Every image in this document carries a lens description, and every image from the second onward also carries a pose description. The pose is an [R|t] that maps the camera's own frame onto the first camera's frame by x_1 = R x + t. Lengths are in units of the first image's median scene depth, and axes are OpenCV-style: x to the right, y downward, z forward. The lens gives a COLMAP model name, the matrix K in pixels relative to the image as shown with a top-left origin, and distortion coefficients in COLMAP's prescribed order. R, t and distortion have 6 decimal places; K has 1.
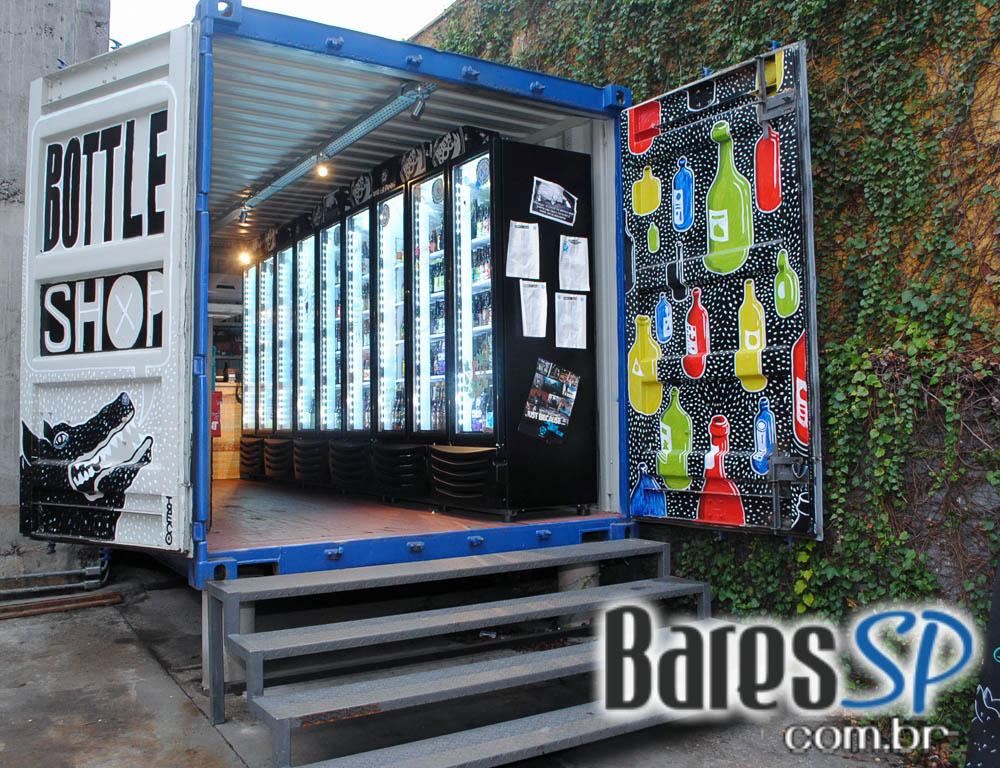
lens RADIAL K [[918.6, 0, 500.0], [0, 918.6, 384.0], [0, 0, 1]] dist [-0.079558, 0.002535]
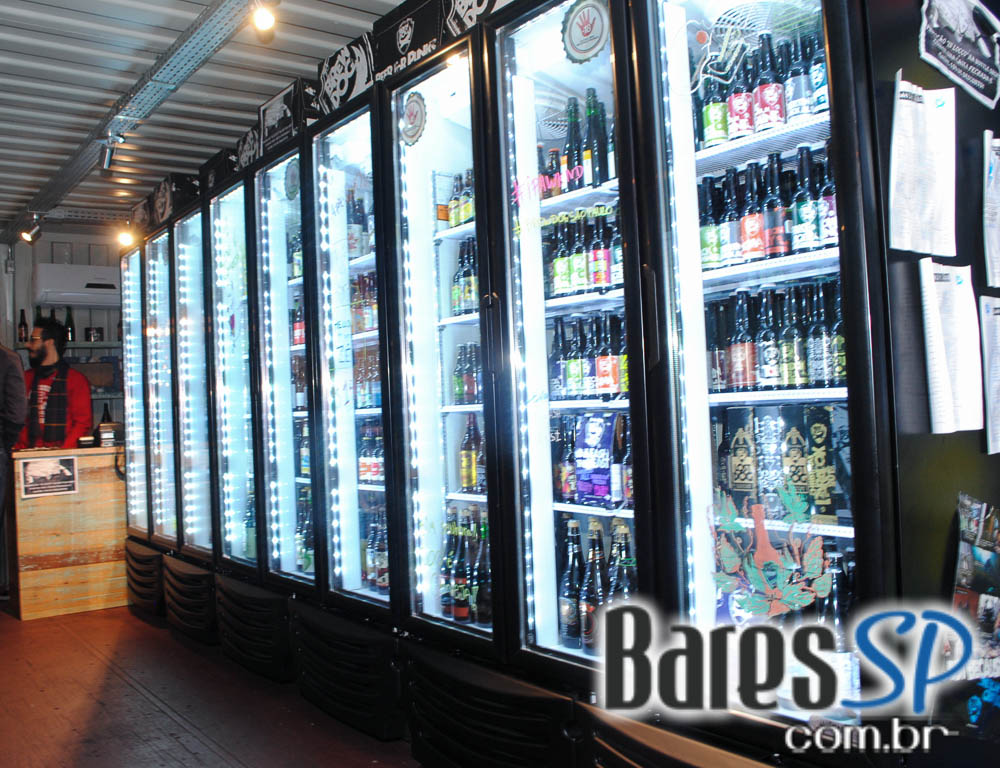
lens RADIAL K [[918.6, 0, 500.0], [0, 918.6, 384.0], [0, 0, 1]] dist [-0.079558, 0.002535]
pose [[0.996330, -0.028119, 0.080849, -0.101390], [0.027146, 0.999545, 0.013112, -0.052051], [-0.081181, -0.010870, 0.996640, 0.466039]]
